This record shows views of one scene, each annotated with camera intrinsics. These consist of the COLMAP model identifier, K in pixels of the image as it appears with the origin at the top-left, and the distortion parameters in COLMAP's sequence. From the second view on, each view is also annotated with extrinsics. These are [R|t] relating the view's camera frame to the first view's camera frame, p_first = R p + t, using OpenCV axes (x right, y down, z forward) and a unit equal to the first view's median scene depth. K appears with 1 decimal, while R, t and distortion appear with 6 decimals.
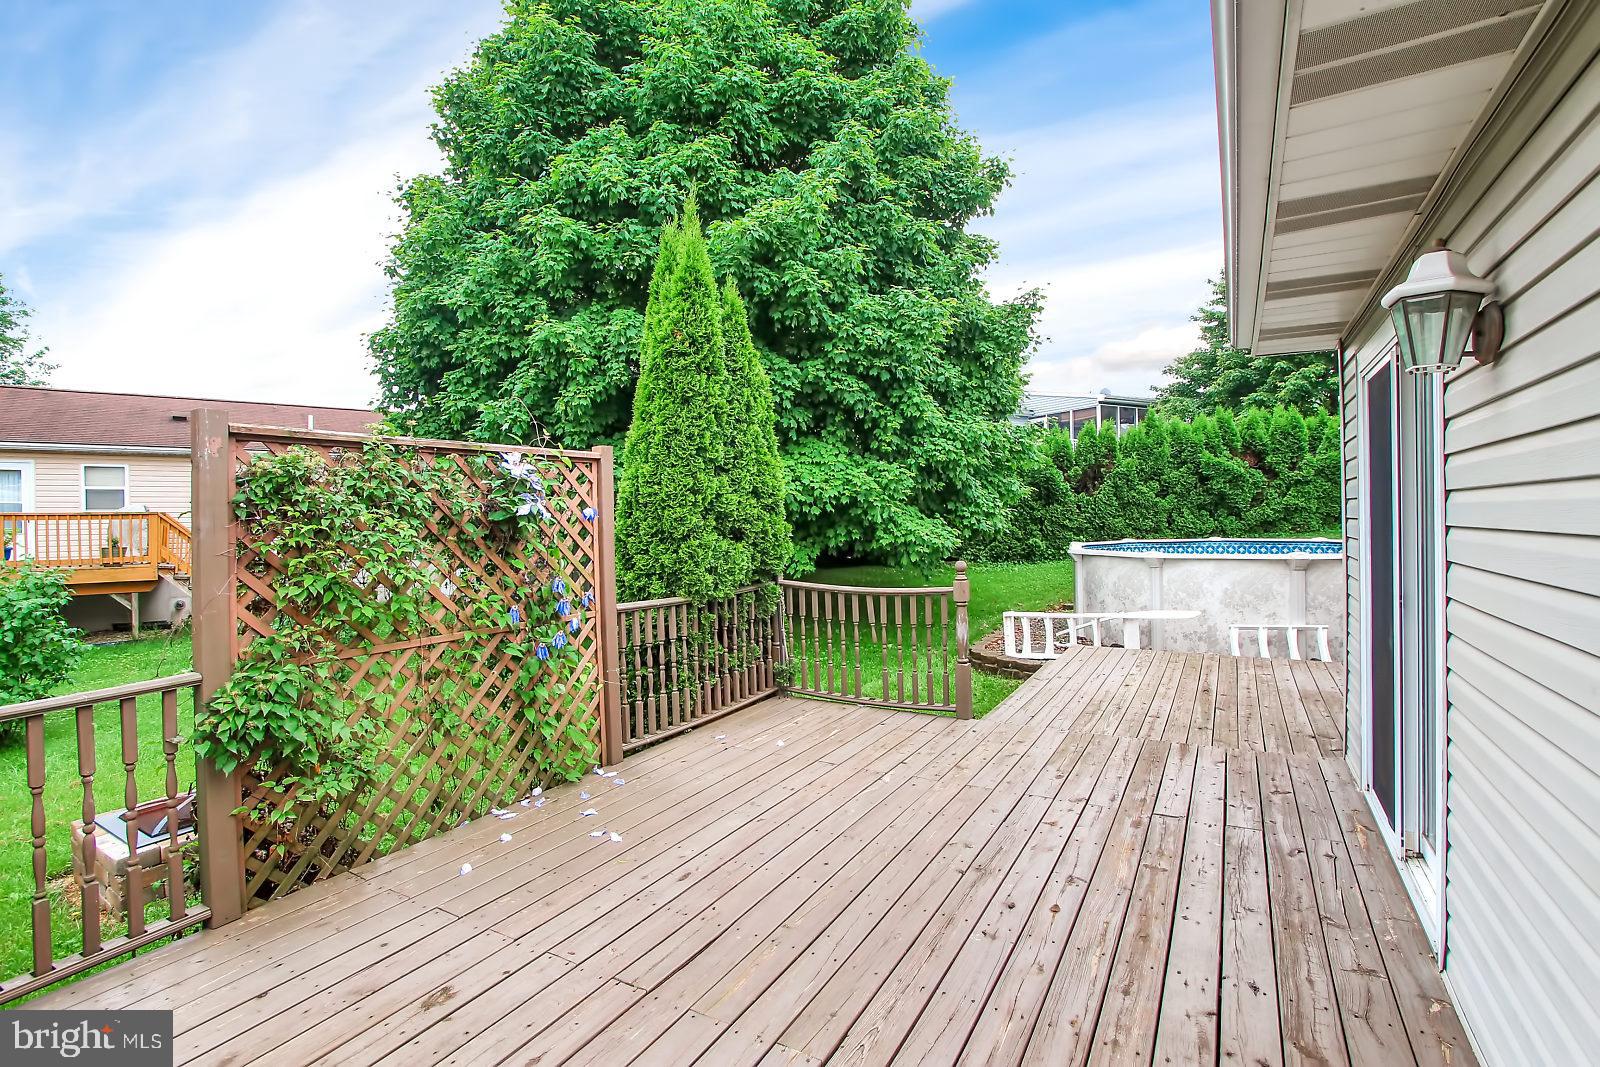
lens RADIAL K [[727.5, 0, 800.0], [0, 727.5, 533.5], [0, 0, 1]] dist [-0.000102, -0.000062]
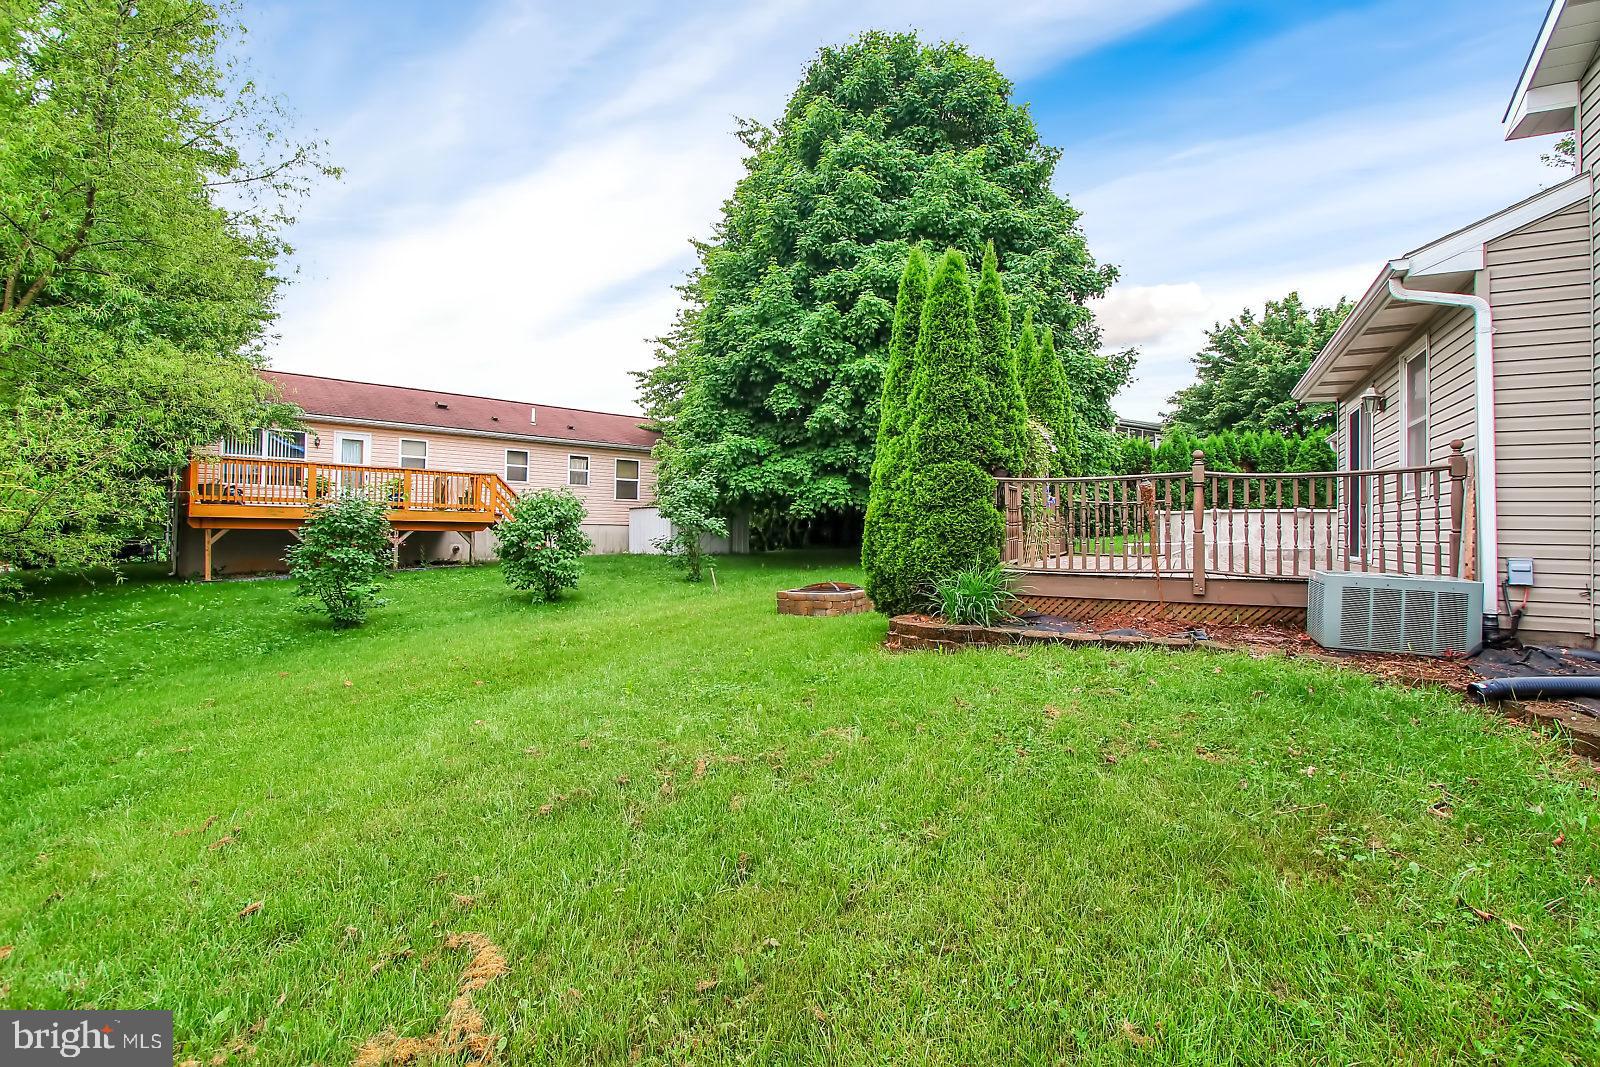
lens RADIAL K [[746.3, 0, 800.0], [0, 746.3, 533.5], [0, 0, 1]] dist [-0.001664, 0.000019]
pose [[0.997598, 0.031494, 0.061701, -0.330004], [-0.030252, 0.999323, -0.020950, 0.082021], [-0.062319, 0.019033, 0.997875, -0.381750]]
